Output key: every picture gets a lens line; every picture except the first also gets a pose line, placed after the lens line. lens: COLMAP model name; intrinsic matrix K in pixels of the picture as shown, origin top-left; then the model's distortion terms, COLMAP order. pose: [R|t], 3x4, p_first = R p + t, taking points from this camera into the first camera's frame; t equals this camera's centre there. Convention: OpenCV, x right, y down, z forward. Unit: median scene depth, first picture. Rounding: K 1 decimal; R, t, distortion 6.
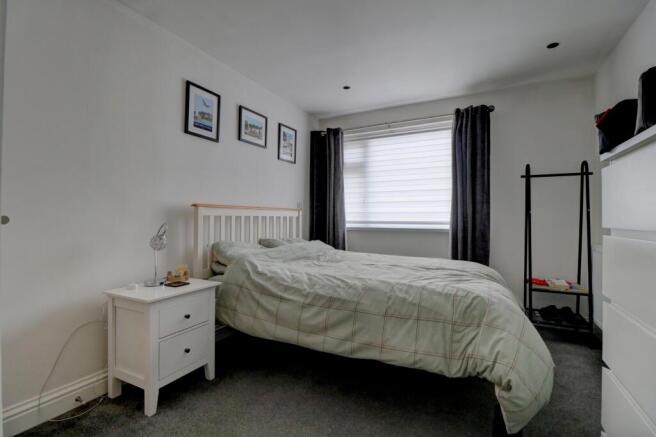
lens RADIAL K [[308.4, 0, 324.8], [0, 308.4, 216.8], [0, 0, 1]] dist [0.000929, -0.000797]
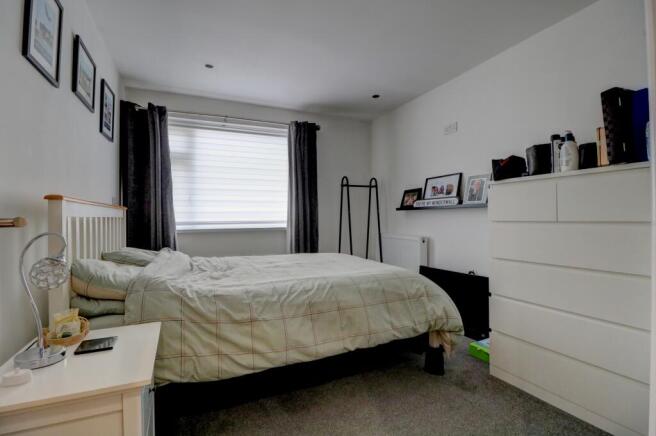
lens RADIAL K [[308.4, 0, 322.7], [0, 308.4, 217.5], [0, 0, 1]] dist [0.000929, -0.000797]
pose [[0.623650, -0.010654, 0.781631, -0.339285], [0.007156, 0.999943, 0.007919, -0.002552], [-0.781671, 0.000655, 0.623691, 0.184054]]
